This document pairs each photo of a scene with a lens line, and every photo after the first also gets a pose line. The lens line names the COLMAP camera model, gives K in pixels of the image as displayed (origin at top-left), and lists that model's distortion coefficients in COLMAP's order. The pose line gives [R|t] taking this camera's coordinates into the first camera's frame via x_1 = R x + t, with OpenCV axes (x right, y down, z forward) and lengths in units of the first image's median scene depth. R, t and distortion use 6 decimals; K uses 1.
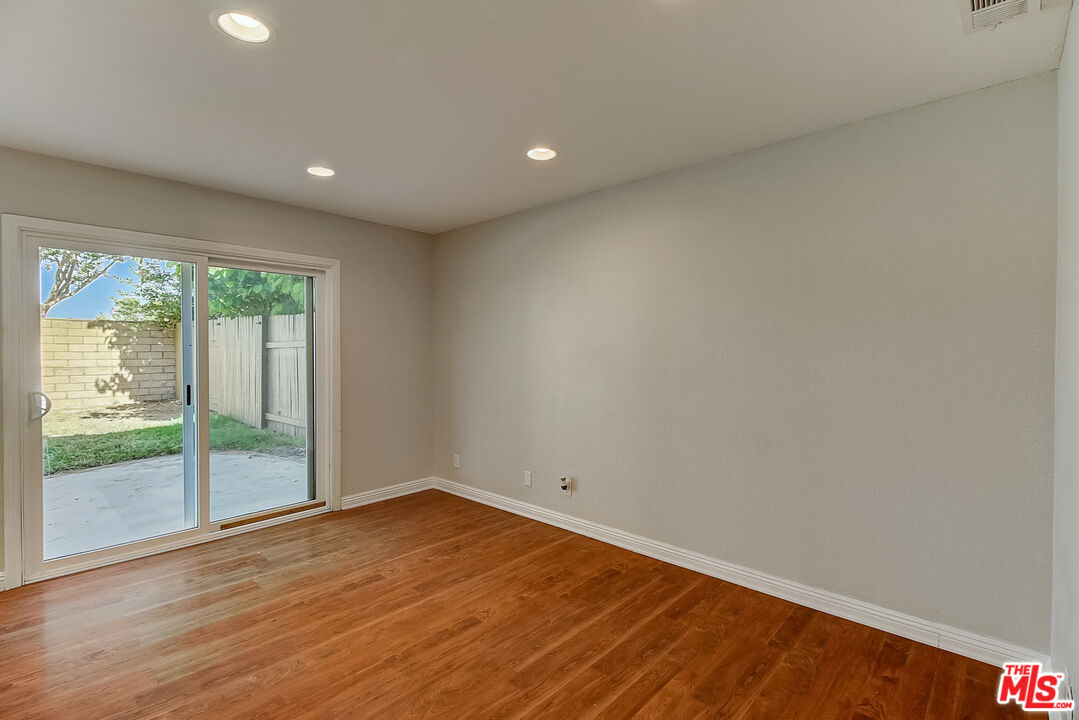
lens RADIAL K [[493.9, 0, 548.0], [0, 493.9, 354.3], [0, 0, 1]] dist [0.020194, -0.013391]
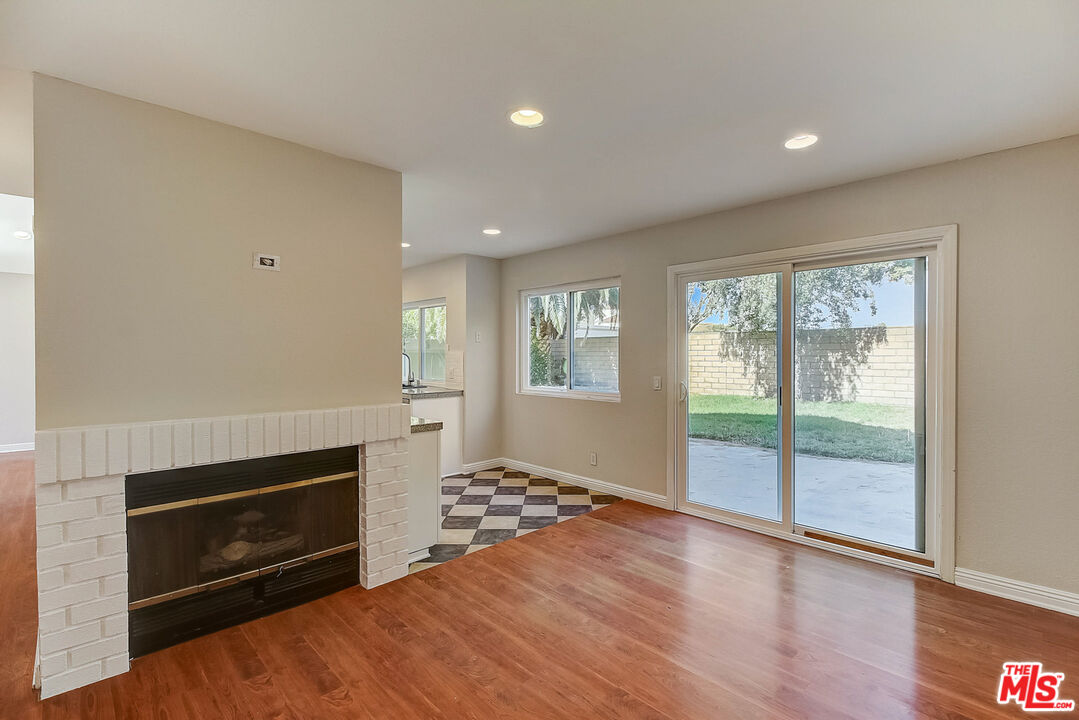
lens RADIAL K [[493.9, 0, 548.0], [0, 493.9, 354.3], [0, 0, 1]] dist [0.020194, -0.013391]
pose [[-0.059652, -0.001751, -0.998218, 0.594353], [-0.006199, 0.999980, -0.001384, -0.005369], [0.998200, 0.006105, -0.059662, 0.902880]]
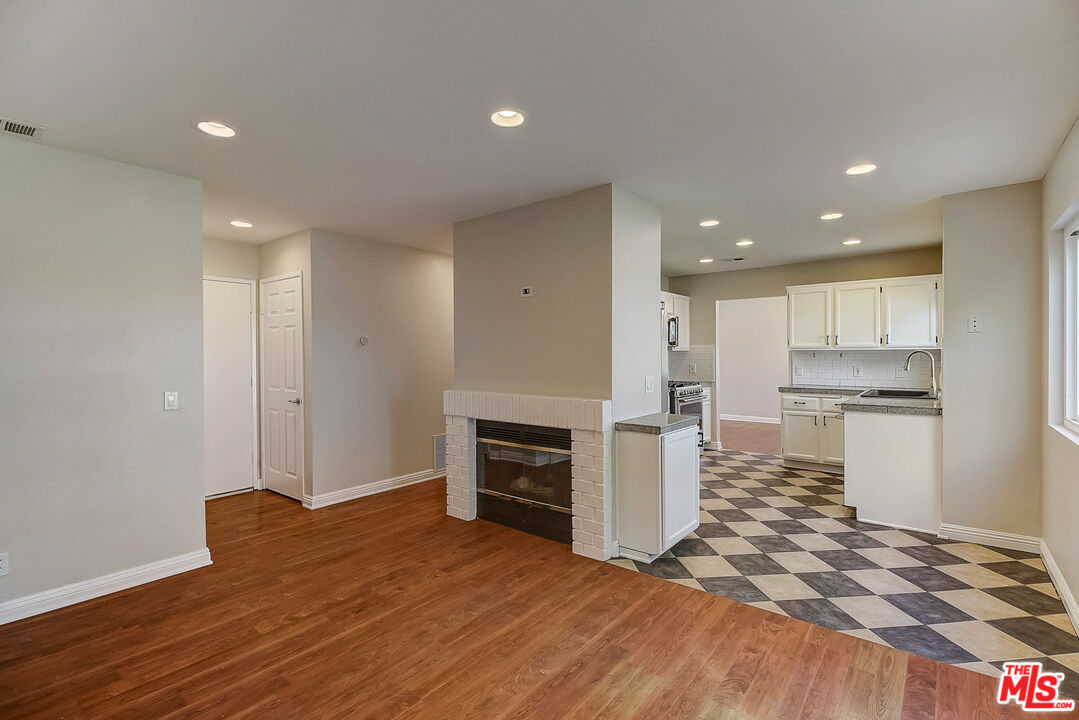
lens RADIAL K [[493.9, 0, 548.0], [0, 493.9, 354.3], [0, 0, 1]] dist [0.020194, -0.013391]
pose [[-0.998152, 0.005079, -0.060547, -0.499279], [0.004869, 0.999982, 0.003626, -0.009194], [0.060565, 0.003325, -0.998159, 1.873182]]
